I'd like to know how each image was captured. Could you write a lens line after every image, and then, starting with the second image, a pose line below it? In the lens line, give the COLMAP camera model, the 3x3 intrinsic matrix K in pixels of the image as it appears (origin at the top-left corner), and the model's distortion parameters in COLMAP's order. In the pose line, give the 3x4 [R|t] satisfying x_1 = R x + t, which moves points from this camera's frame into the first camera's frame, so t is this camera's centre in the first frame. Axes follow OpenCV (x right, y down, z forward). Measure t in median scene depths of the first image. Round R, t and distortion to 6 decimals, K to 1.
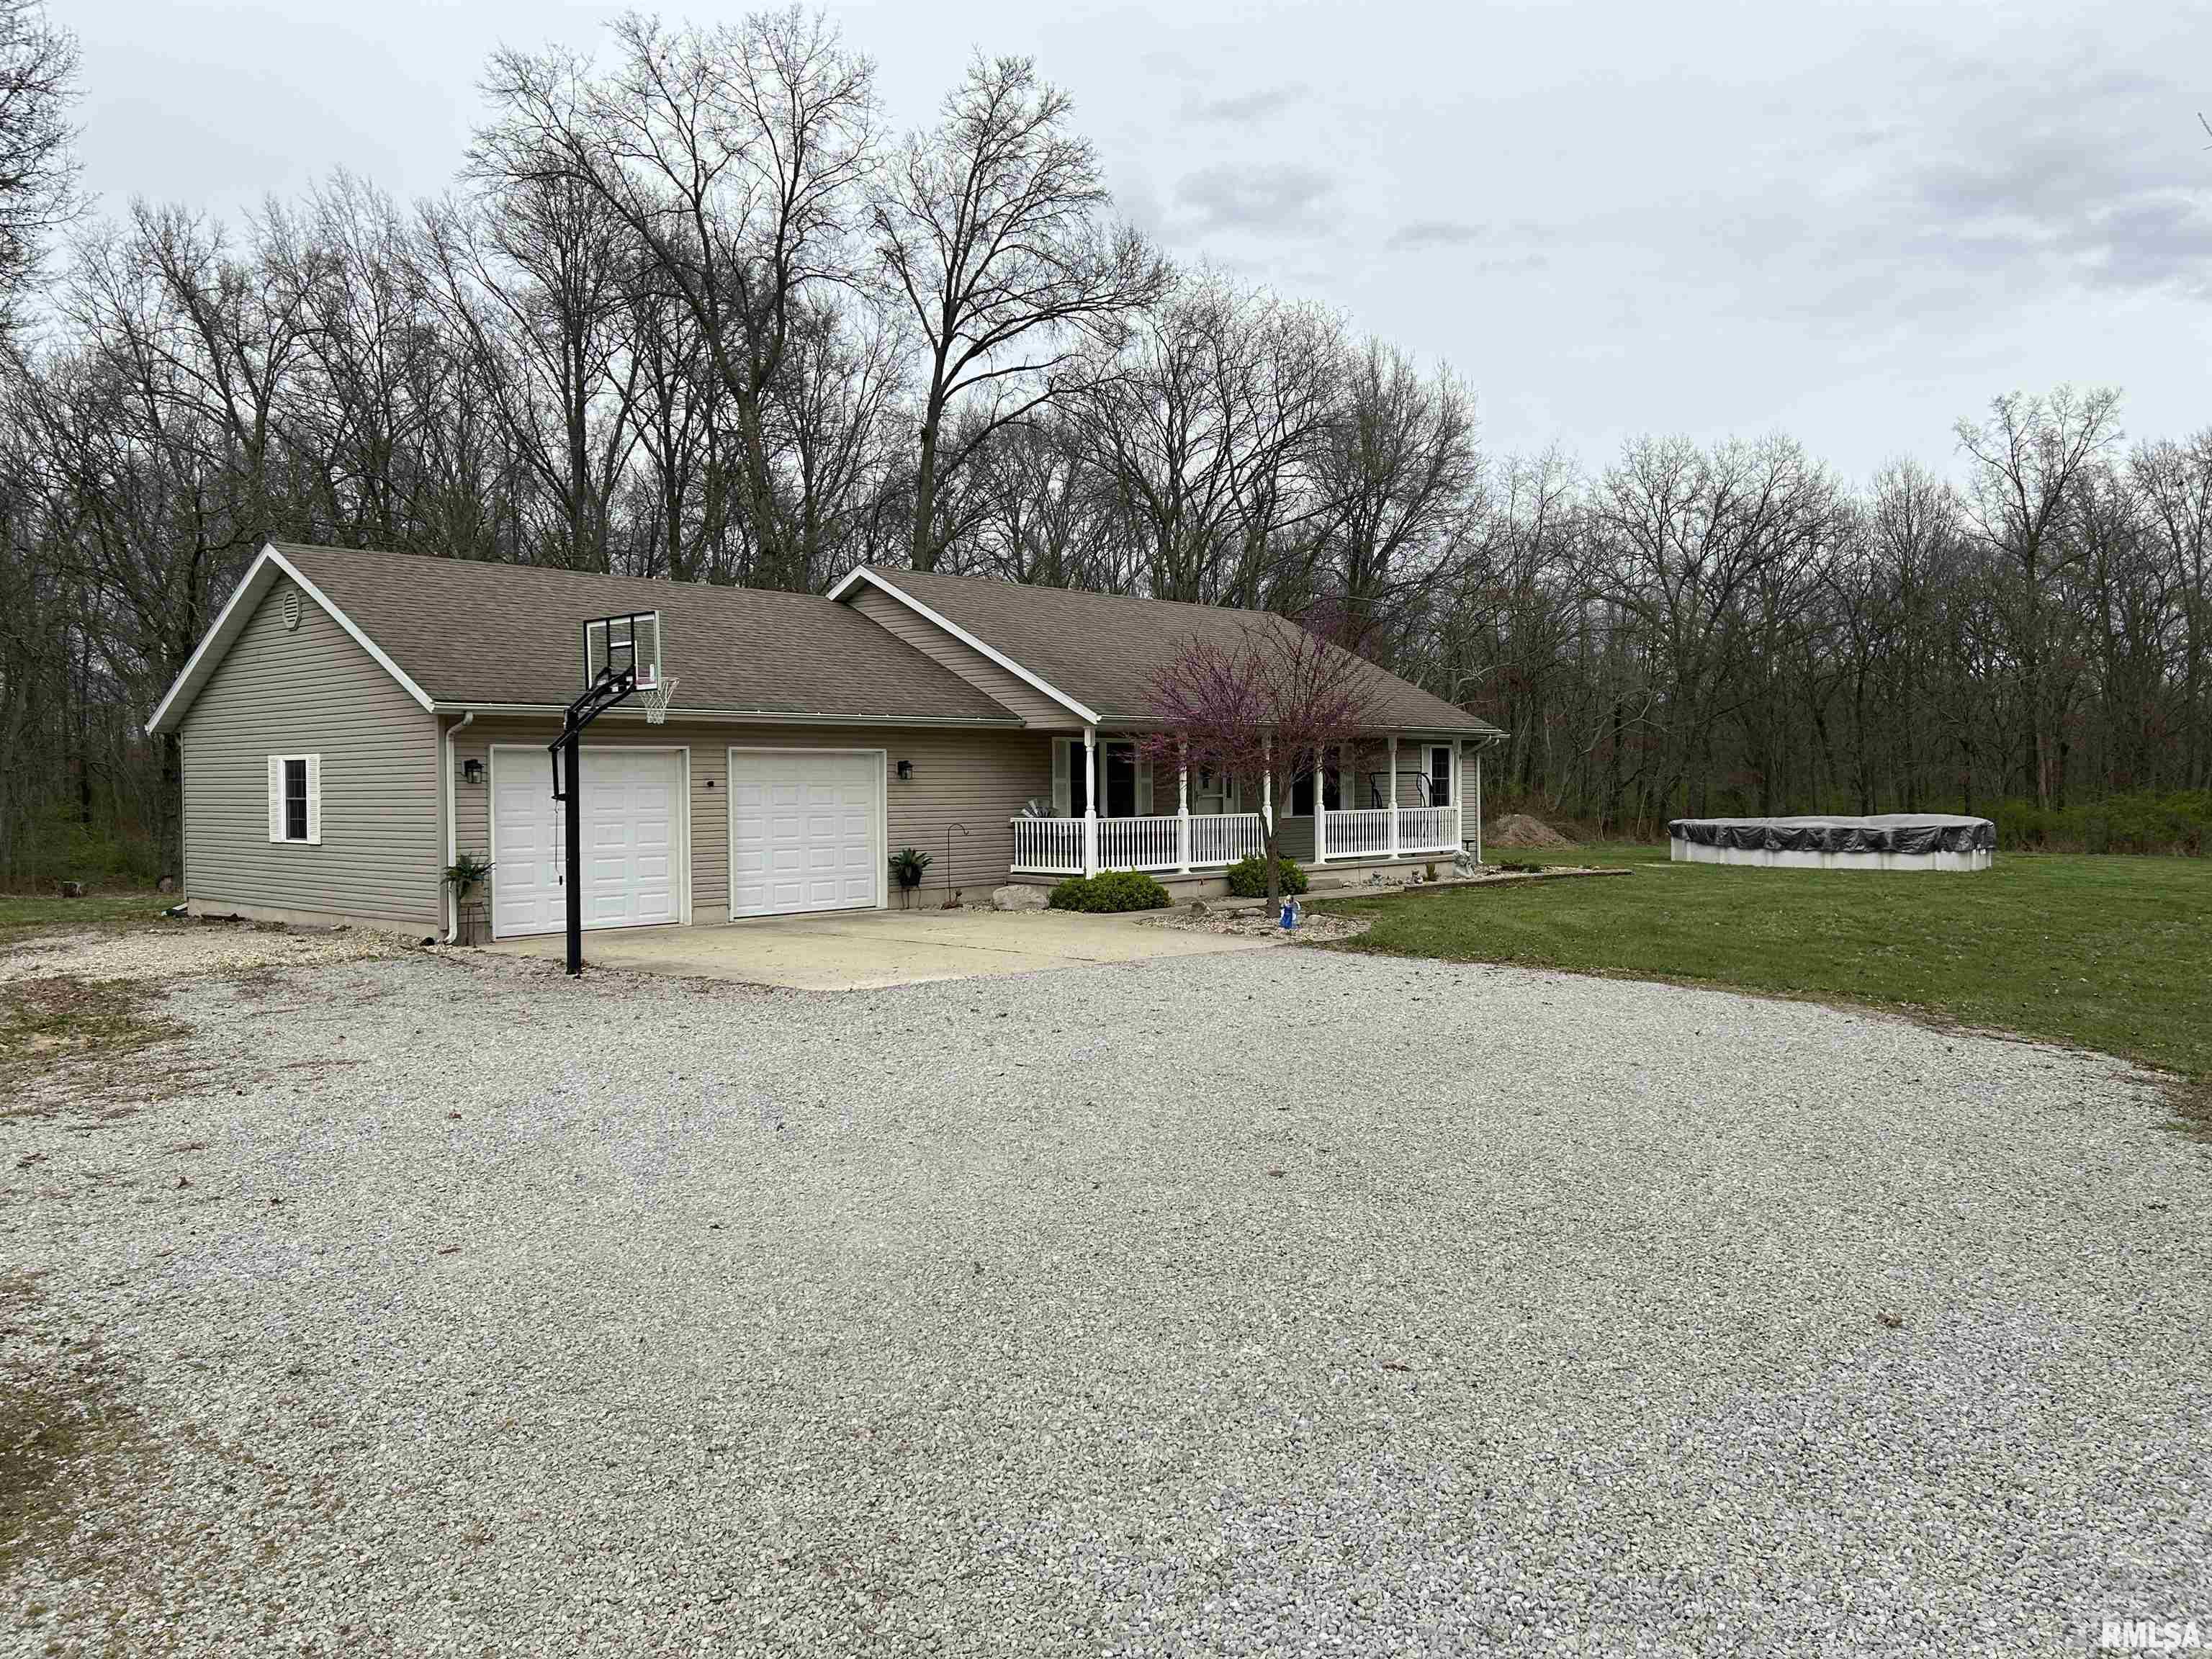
lens RADIAL K [[1670.1, 0, 1105.8], [0, 1670.1, 811.6], [0, 0, 1]] dist [0.084939, -0.074325]
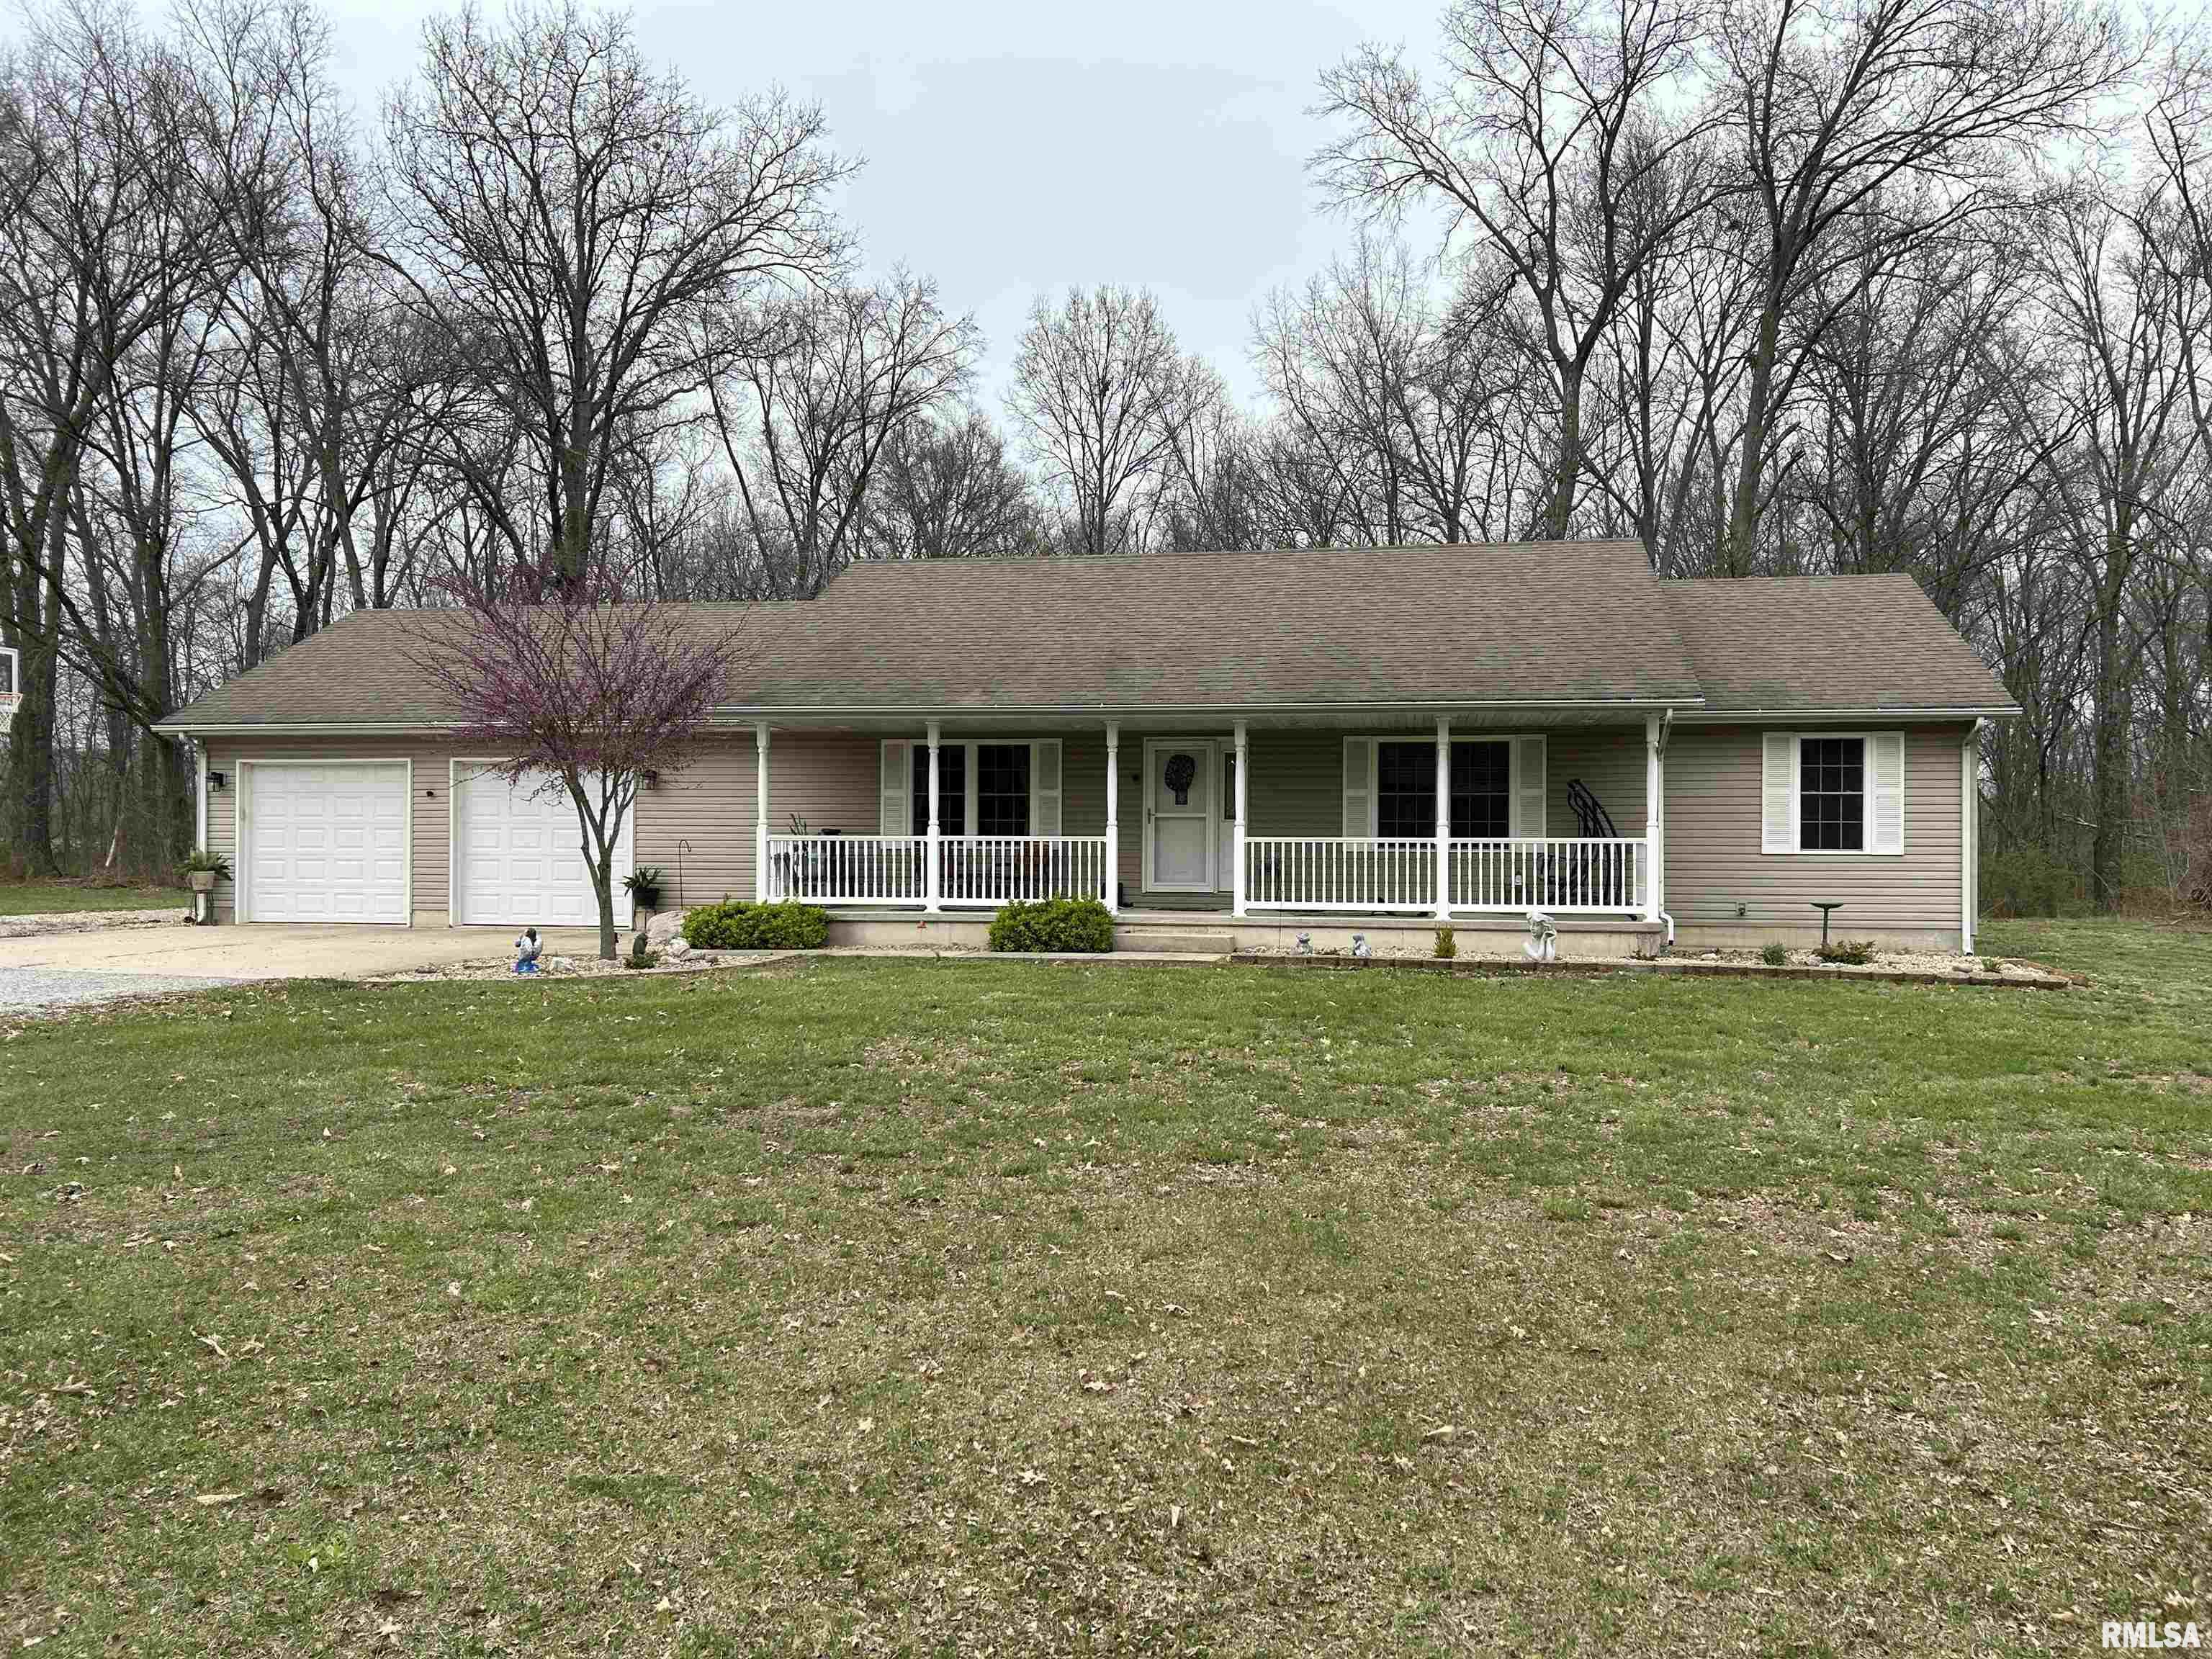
lens RADIAL K [[1670.1, 0, 1105.8], [0, 1670.1, 811.6], [0, 0, 1]] dist [0.084939, -0.074325]
pose [[0.599907, 0.013502, -0.799956, 0.706592], [-0.018187, 0.999829, 0.003236, -0.013272], [0.799863, 0.012608, 0.600050, 0.576859]]
